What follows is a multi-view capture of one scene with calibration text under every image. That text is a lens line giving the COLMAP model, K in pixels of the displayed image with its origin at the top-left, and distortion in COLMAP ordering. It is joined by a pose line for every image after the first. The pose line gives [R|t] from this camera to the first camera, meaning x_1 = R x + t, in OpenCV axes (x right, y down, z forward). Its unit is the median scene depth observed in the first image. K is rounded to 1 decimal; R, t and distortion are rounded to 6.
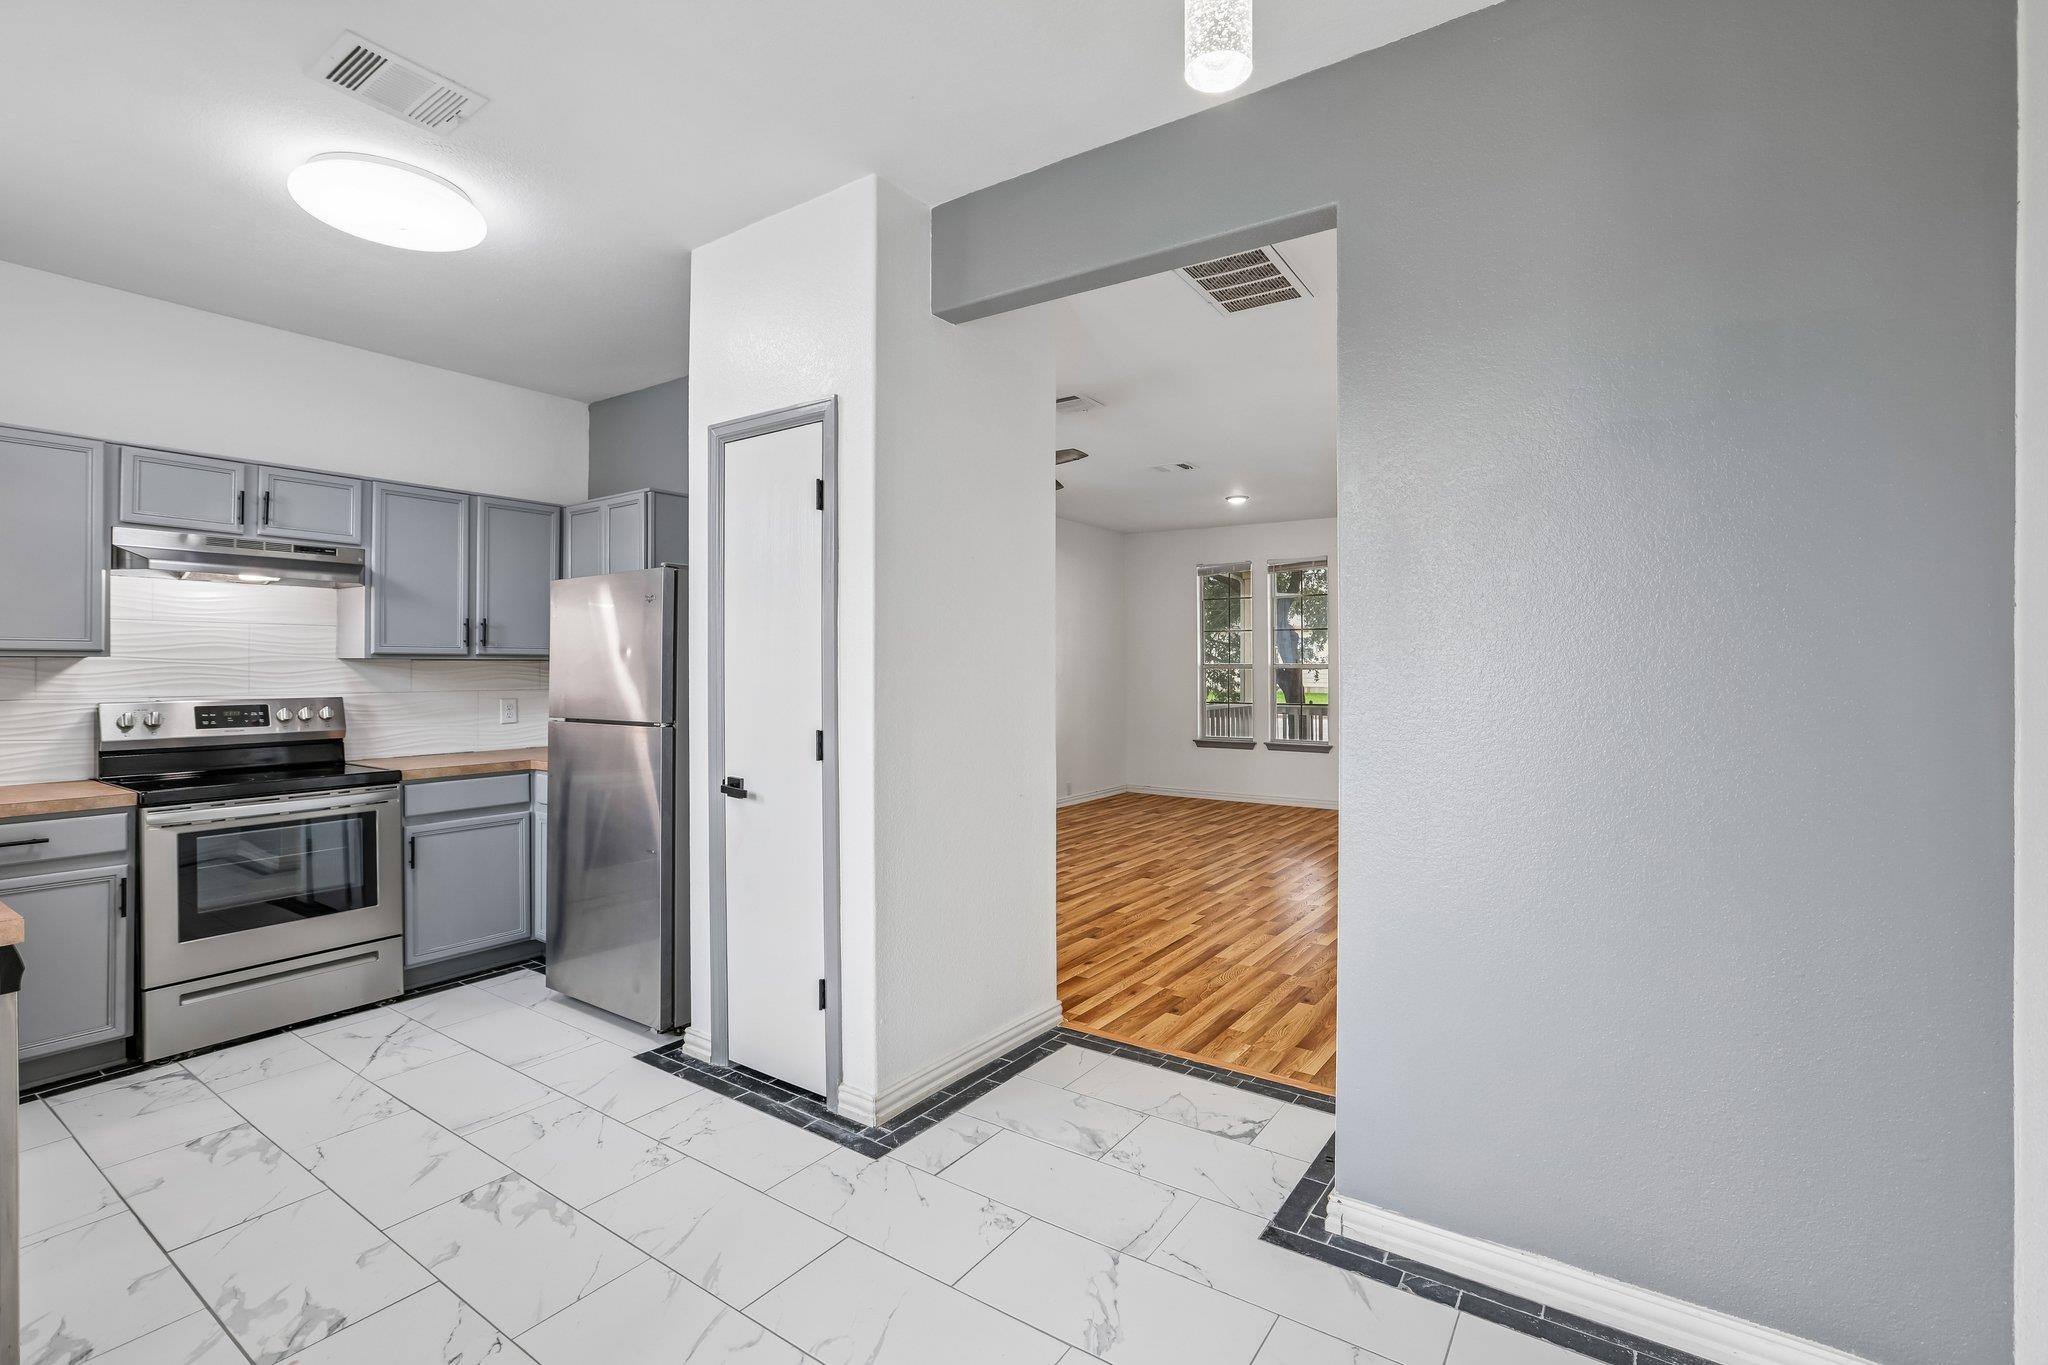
lens RADIAL K [[933.3, 0, 1021.6], [0, 933.3, 666.8], [0, 0, 1]] dist [-0.047189, 0.016263]
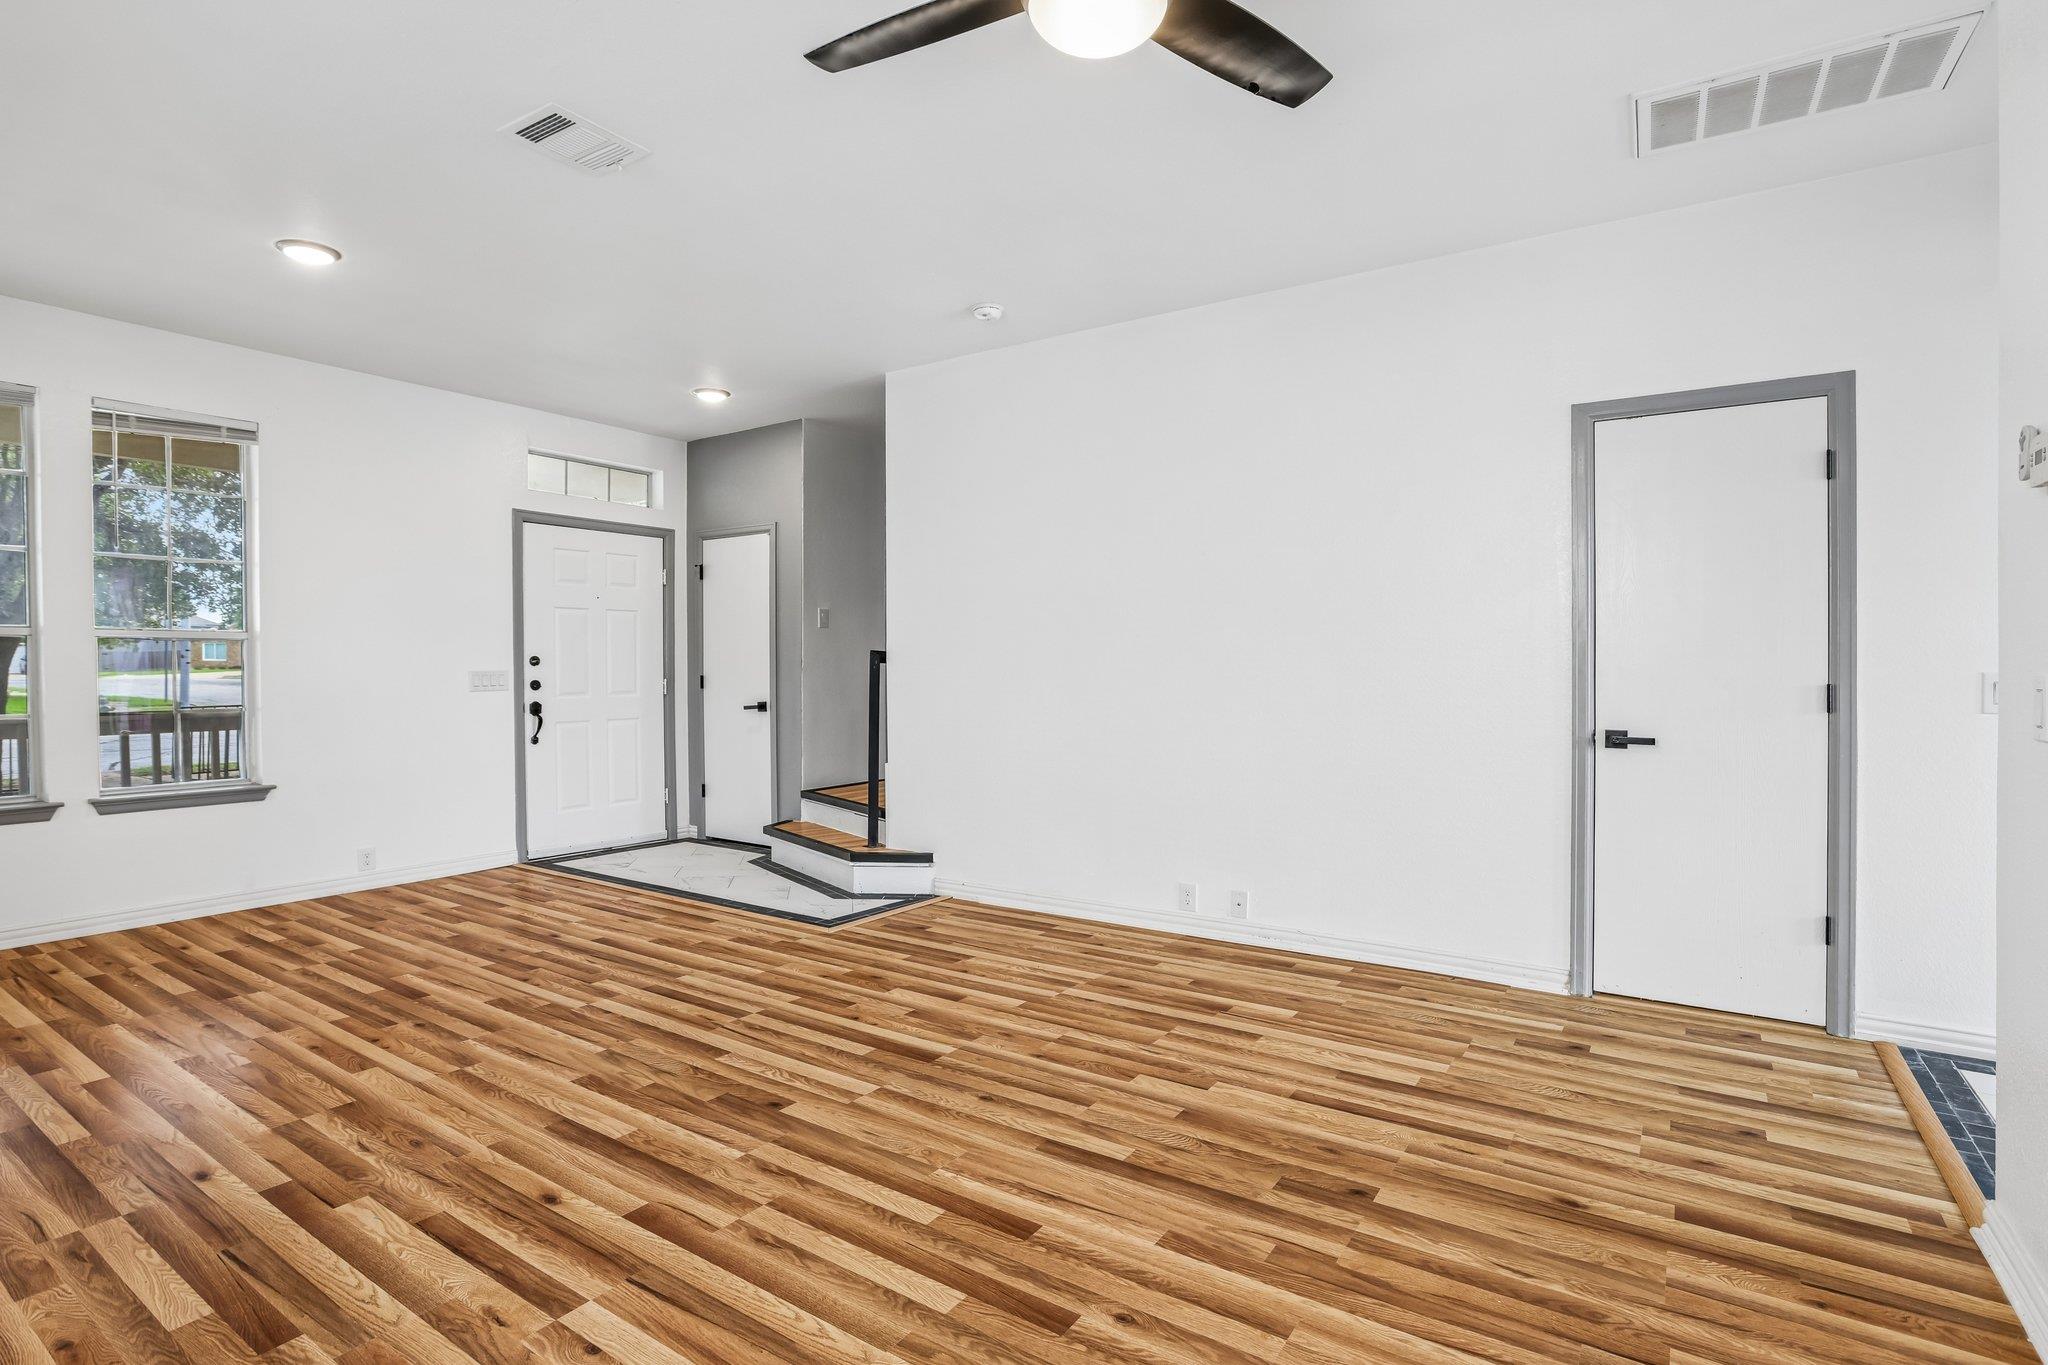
lens RADIAL K [[990.7, 0, 1024.0], [0, 990.7, 682.5], [0, 0, 1]] dist [-0.031834, 0.009374]
pose [[-0.012854, -0.013828, 0.999822, -0.208672], [-0.003787, 0.999898, 0.013780, 0.028486], [-0.999910, -0.003609, -0.012905, 0.660209]]
